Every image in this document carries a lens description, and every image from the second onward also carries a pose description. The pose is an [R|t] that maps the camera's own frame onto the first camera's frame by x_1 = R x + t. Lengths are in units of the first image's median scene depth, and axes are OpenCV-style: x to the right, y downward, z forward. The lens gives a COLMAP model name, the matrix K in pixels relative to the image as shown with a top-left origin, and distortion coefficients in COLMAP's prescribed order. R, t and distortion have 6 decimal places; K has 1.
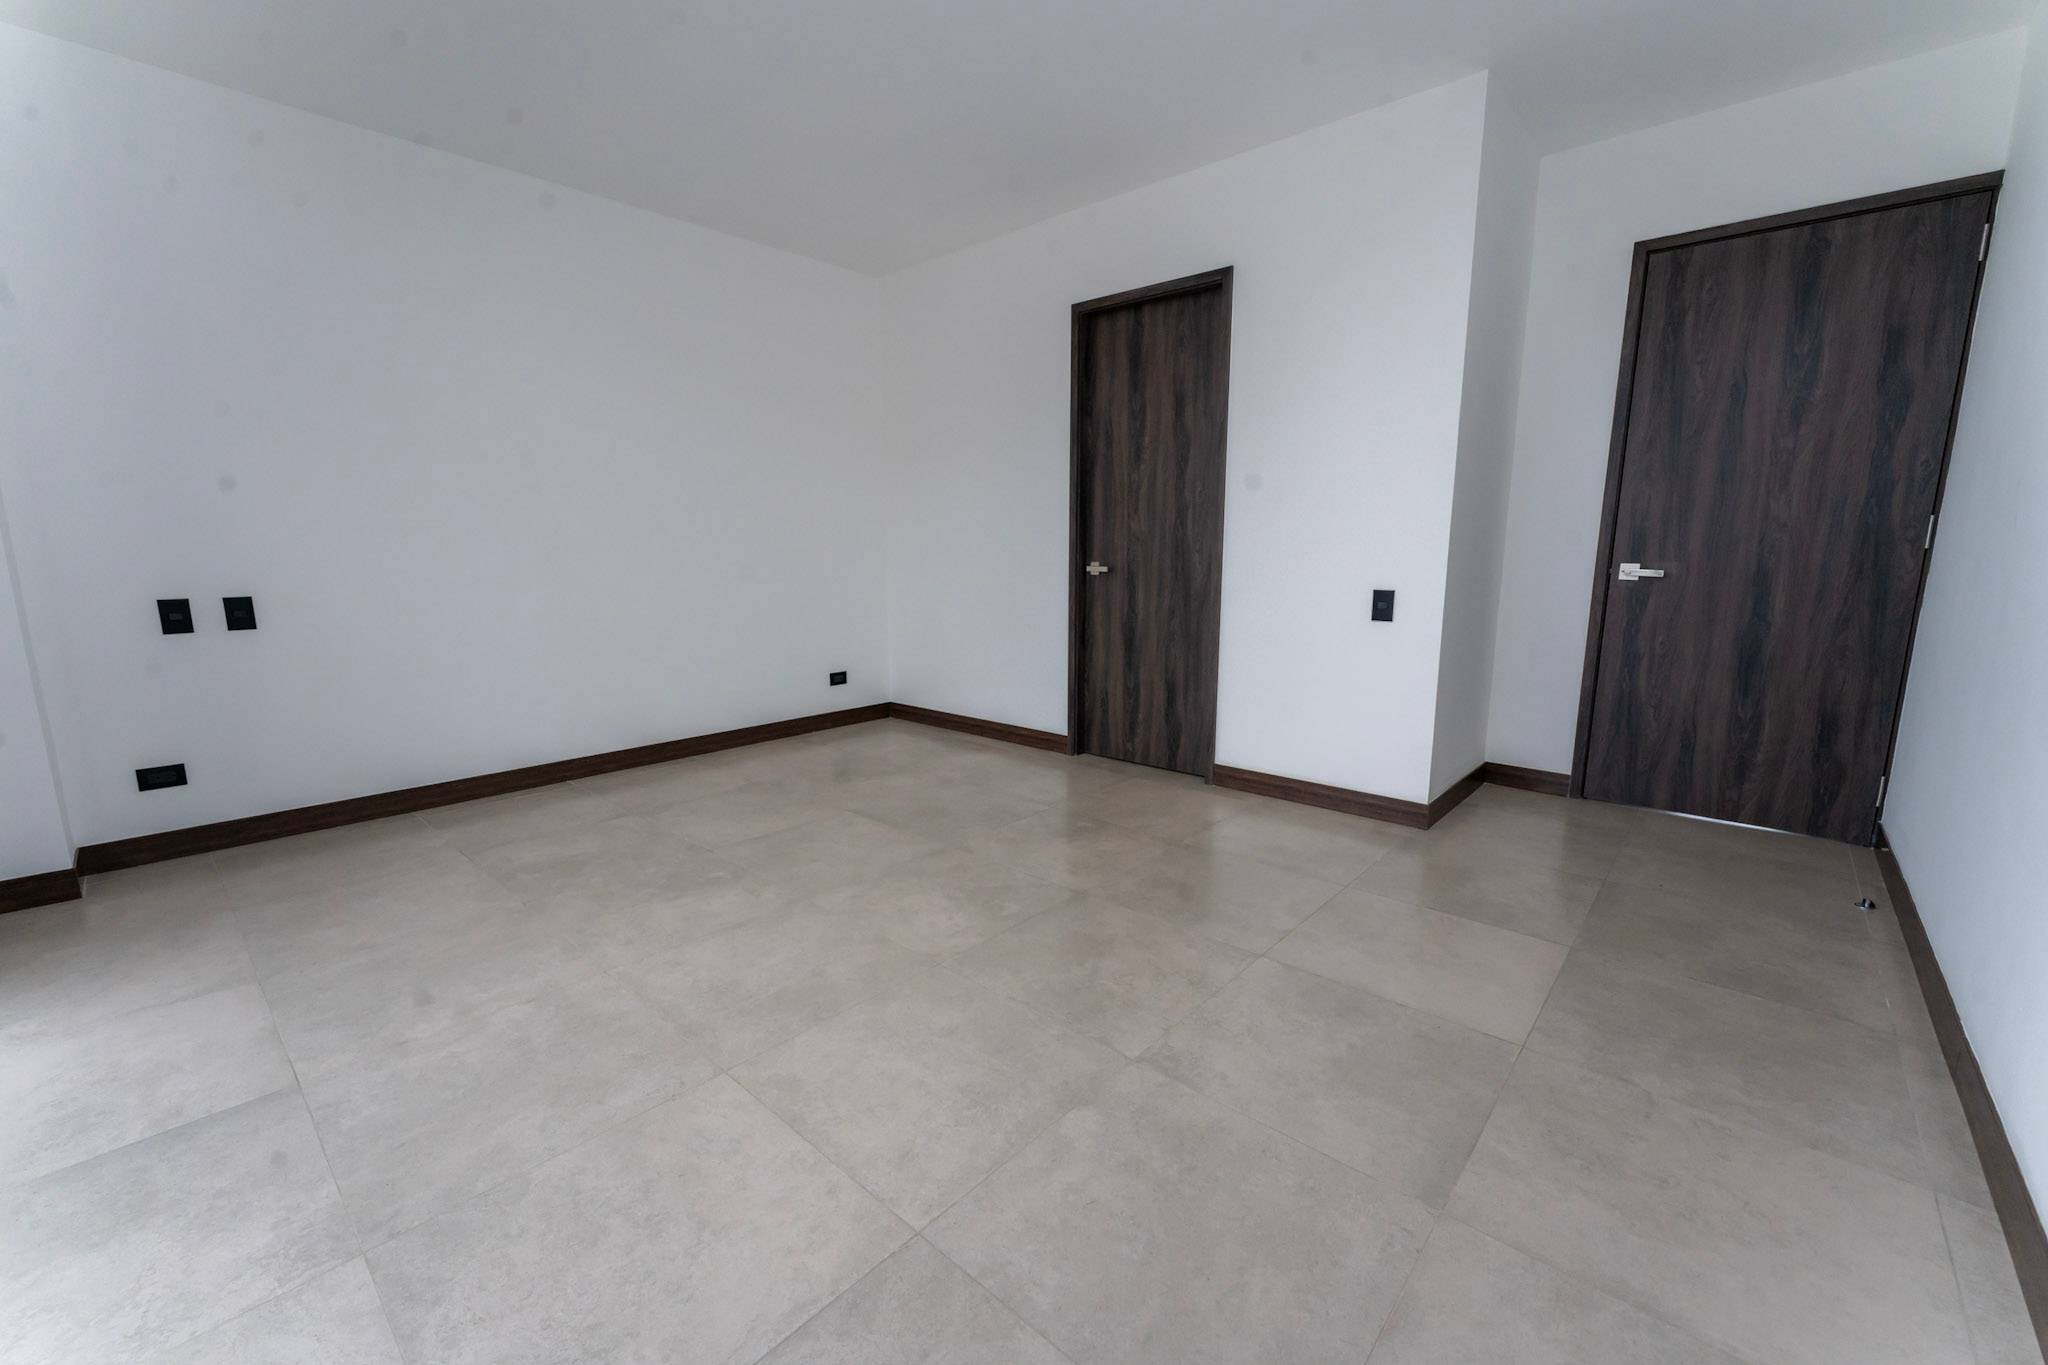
lens RADIAL K [[837.1, 0, 1024.0], [0, 837.1, 682.5], [0, 0, 1]] dist [0.016959, 0.000015]
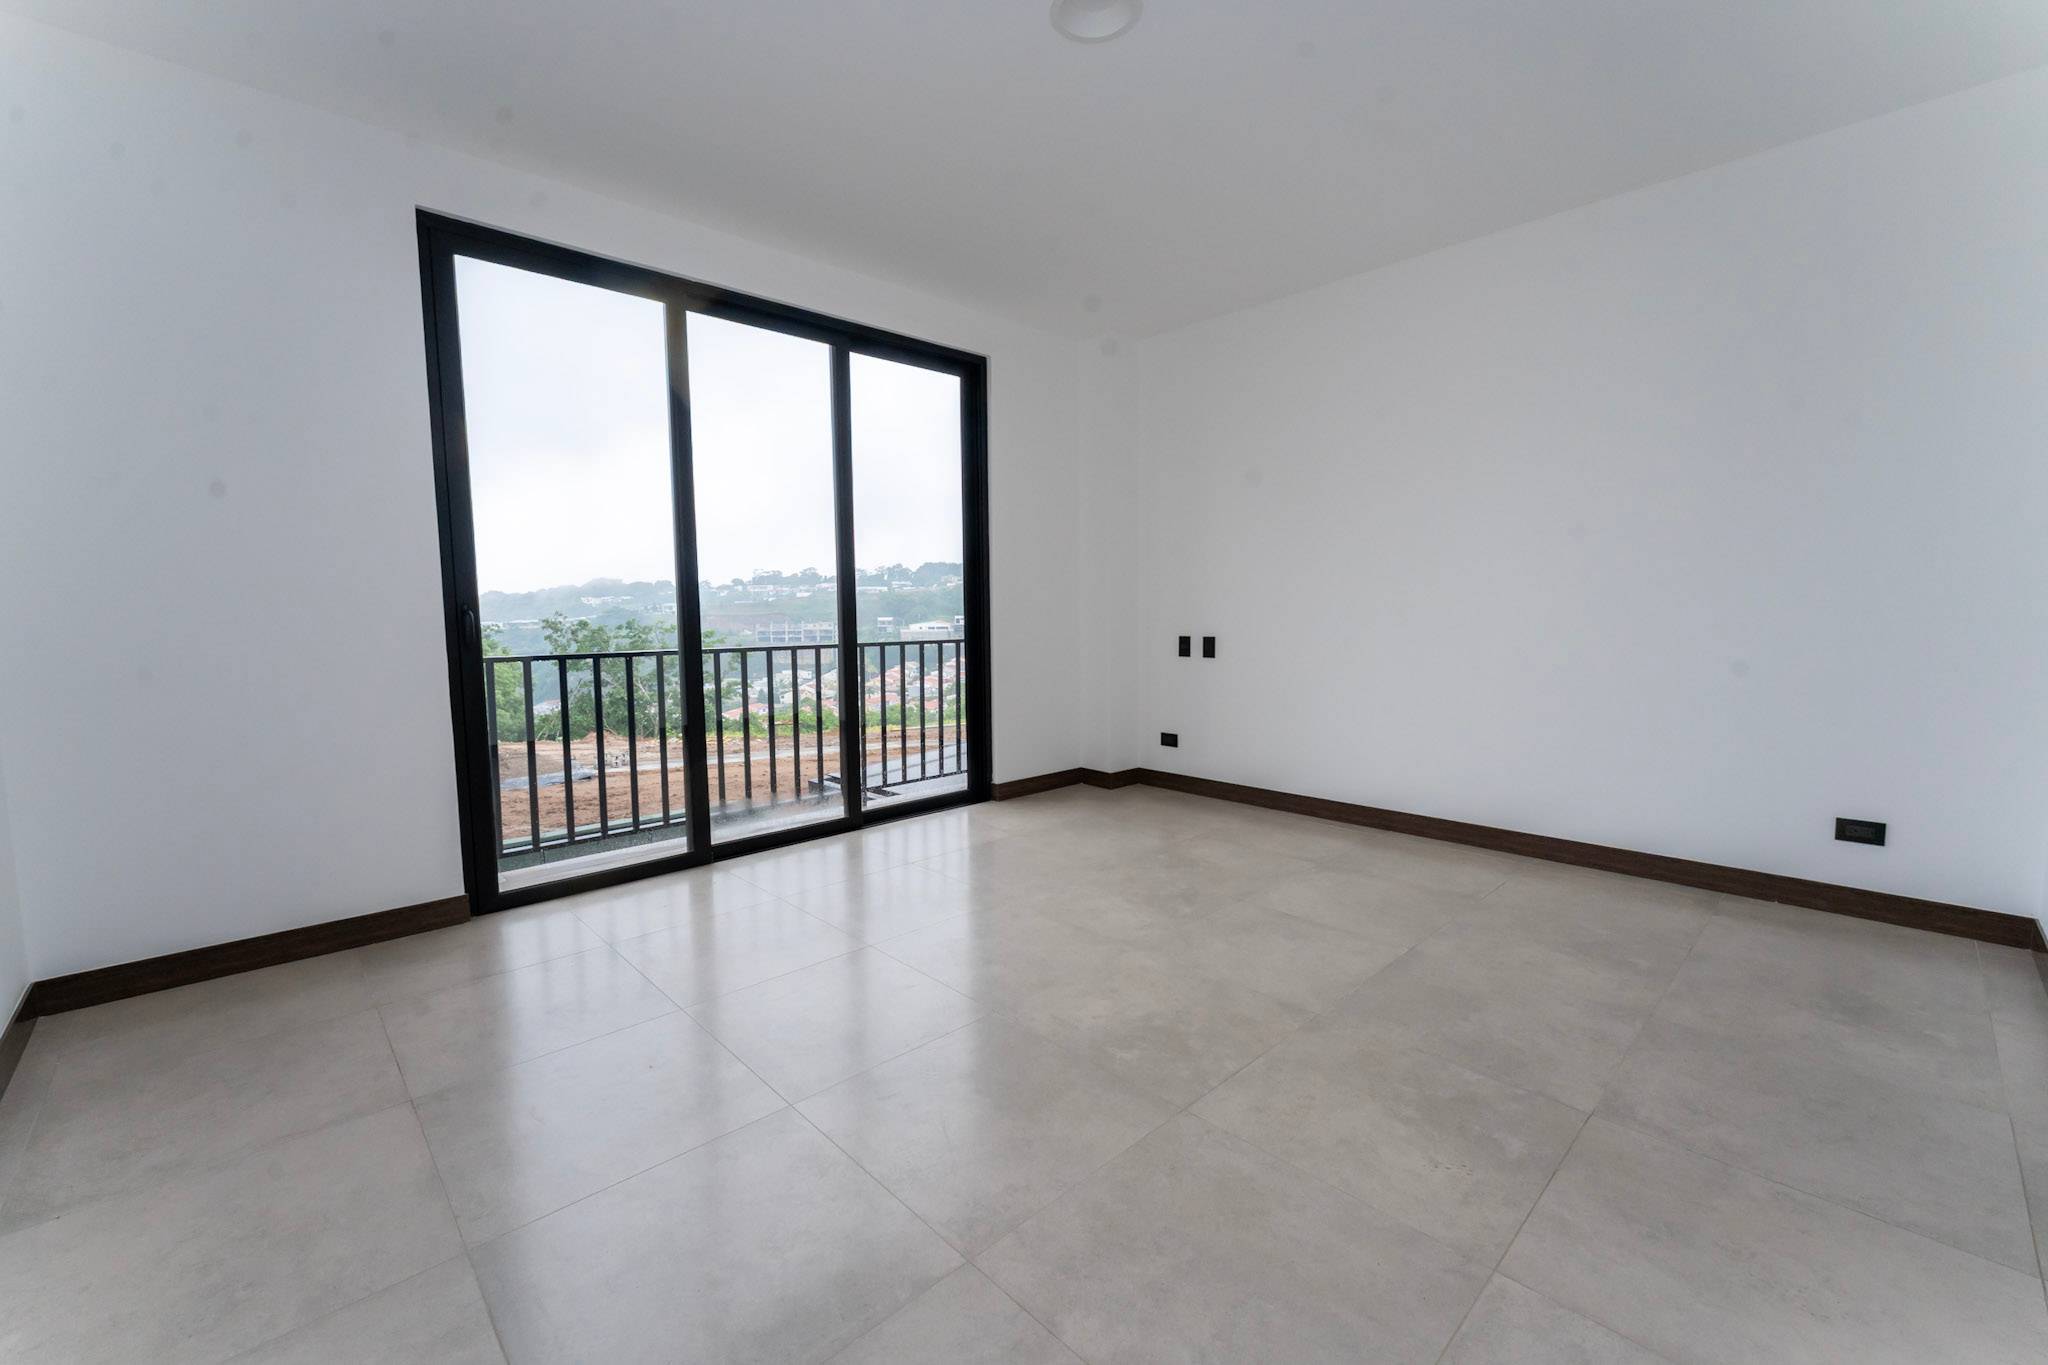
lens RADIAL K [[841.5, 0, 981.4], [0, 841.5, 690.9], [0, 0, 1]] dist [0.009861, -0.000007]
pose [[-0.119917, 0.101962, -0.987534, 0.599826], [-0.151569, 0.981171, 0.119710, -0.114254], [0.981146, 0.164035, -0.102205, 0.705446]]
